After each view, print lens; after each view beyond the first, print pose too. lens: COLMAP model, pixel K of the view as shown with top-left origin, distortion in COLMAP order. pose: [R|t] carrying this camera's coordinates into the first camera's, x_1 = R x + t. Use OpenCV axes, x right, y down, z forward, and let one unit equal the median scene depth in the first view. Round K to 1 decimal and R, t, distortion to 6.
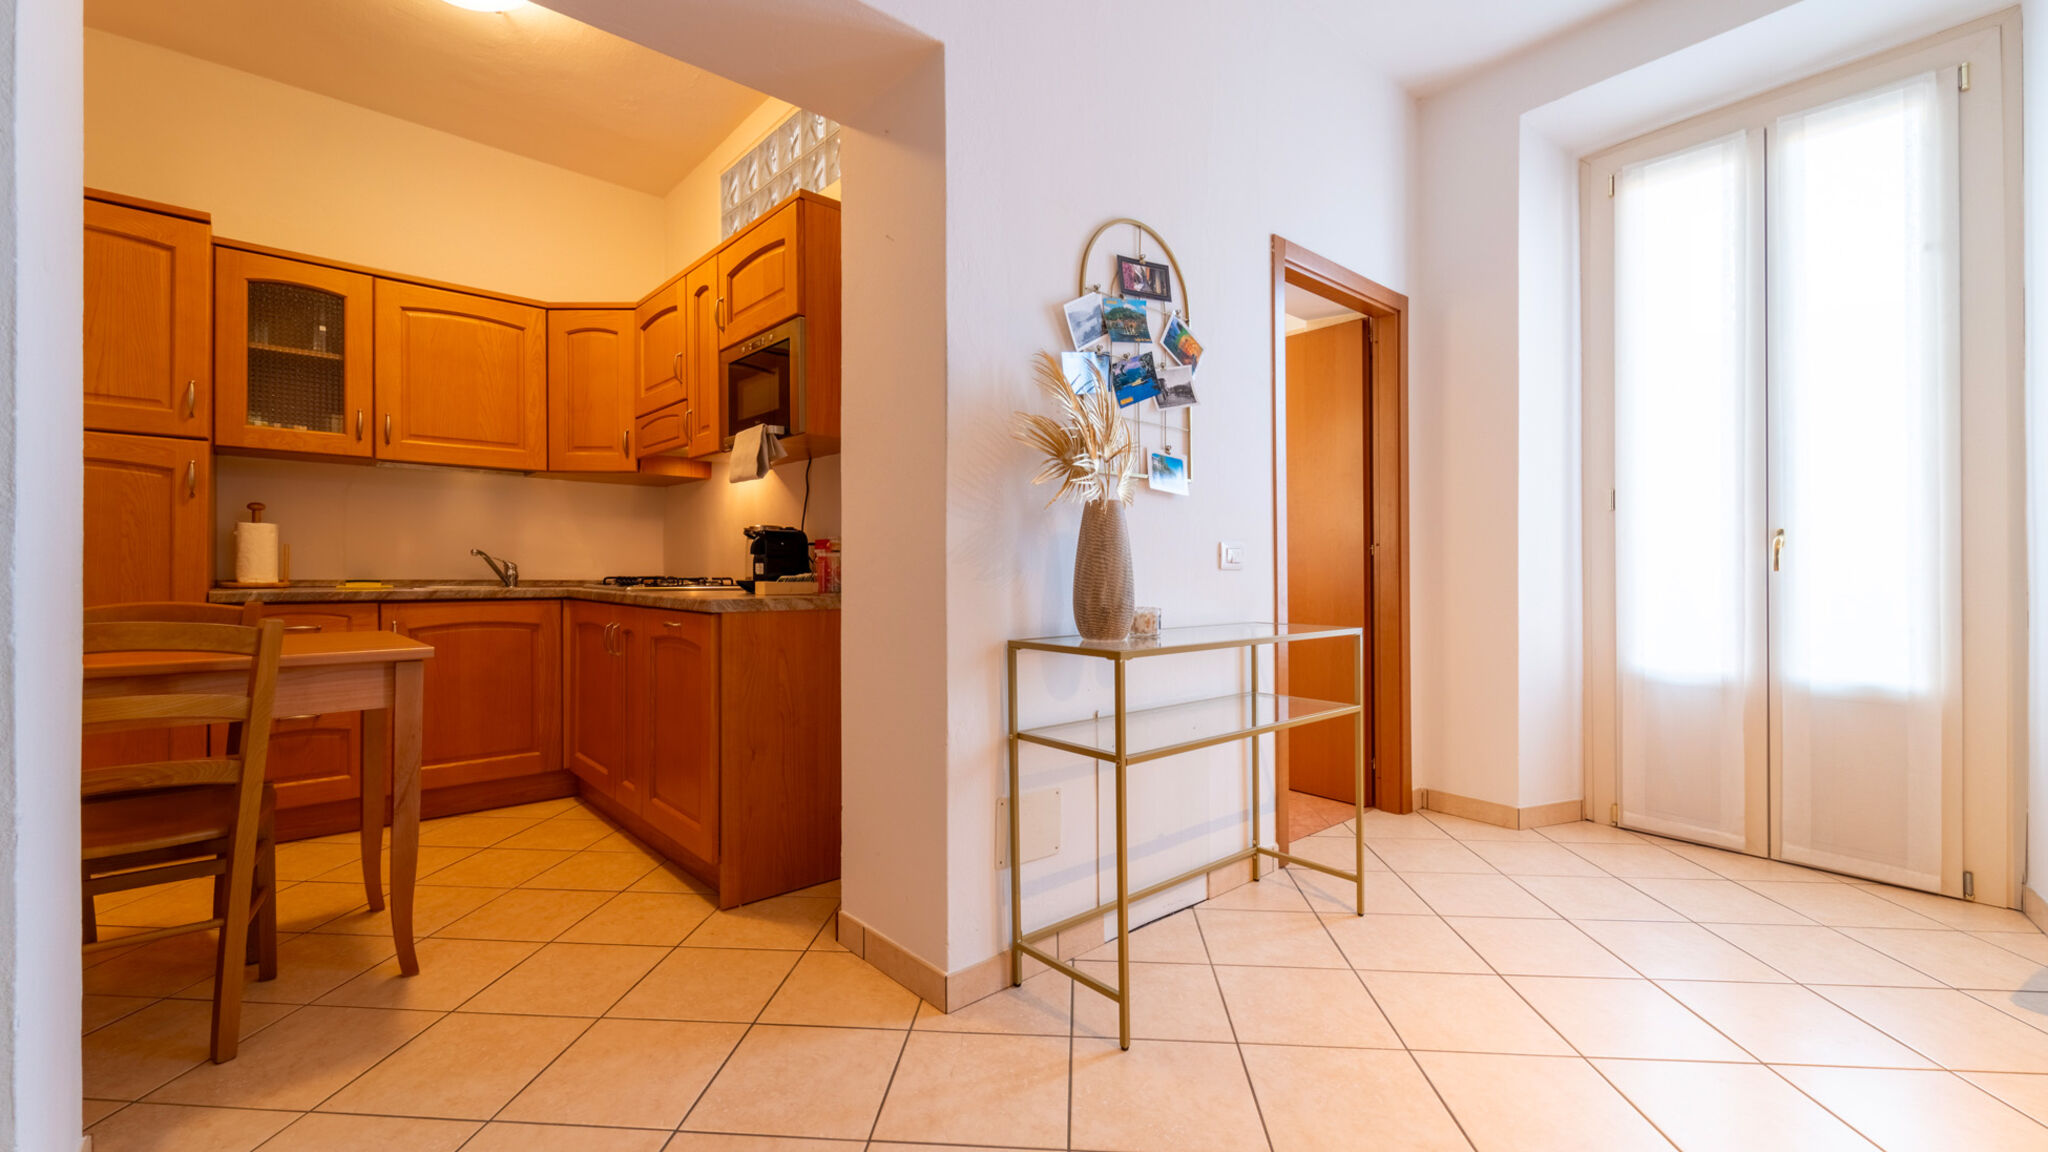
lens RADIAL K [[834.1, 0, 1035.6], [0, 834.1, 558.4], [0, 0, 1]] dist [0.002702, -0.000288]
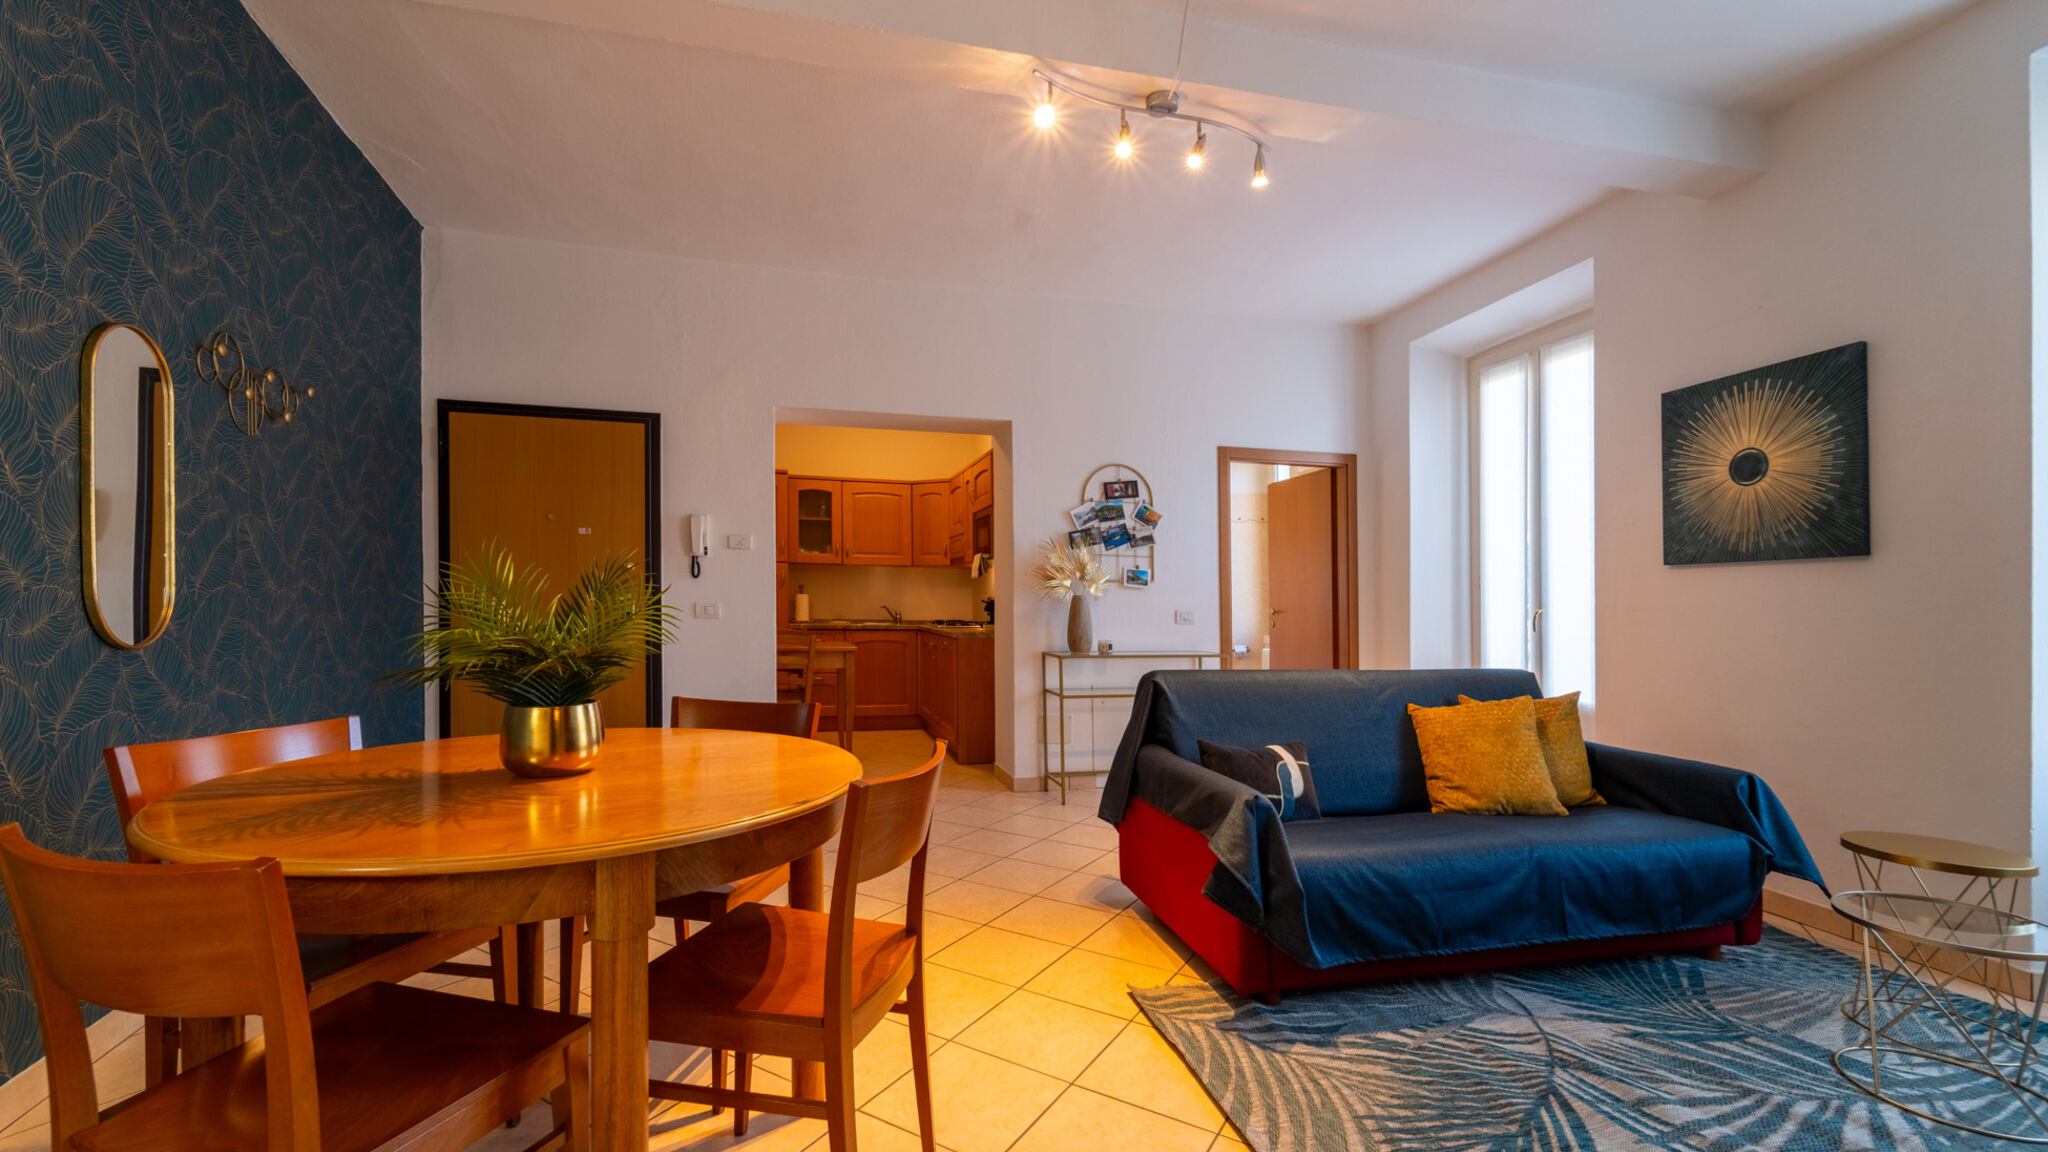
lens RADIAL K [[842.0, 0, 968.3], [0, 842.0, 597.6], [0, 0, 1]] dist [-0.023254, -0.000015]
pose [[0.865110, 0.004933, -0.501558, 0.646931], [-0.004583, 0.999988, 0.001930, -0.041351], [0.501562, 0.000629, 0.865122, -0.799144]]
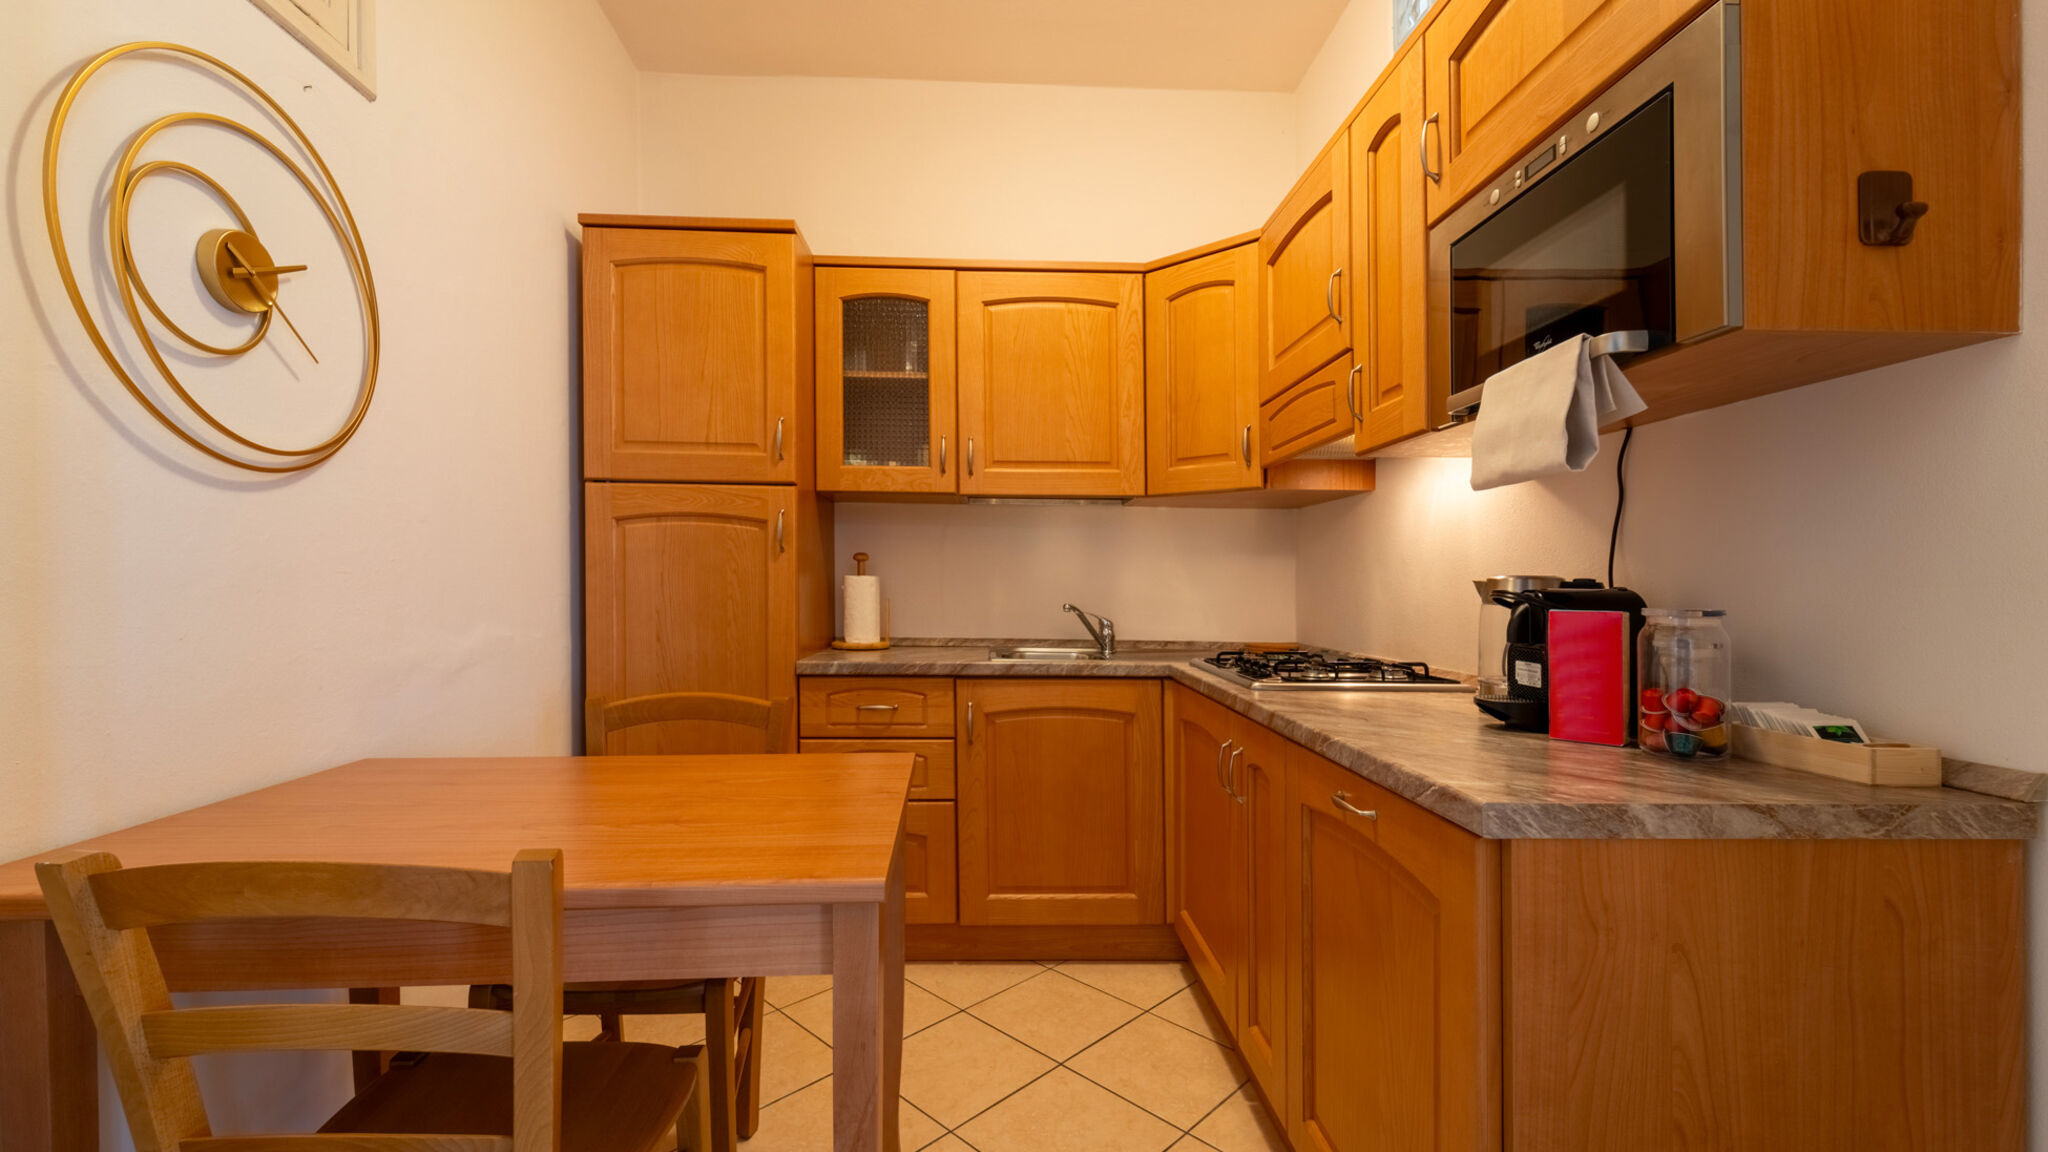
lens RADIAL K [[874.5, 0, 992.9], [0, 874.5, 569.7], [0, 0, 1]] dist [0.001888, -0.000017]
pose [[0.745136, -0.011523, -0.666814, -0.217886], [0.002639, 0.999894, -0.014329, -0.037161], [0.666908, 0.008918, 0.745087, 0.423957]]
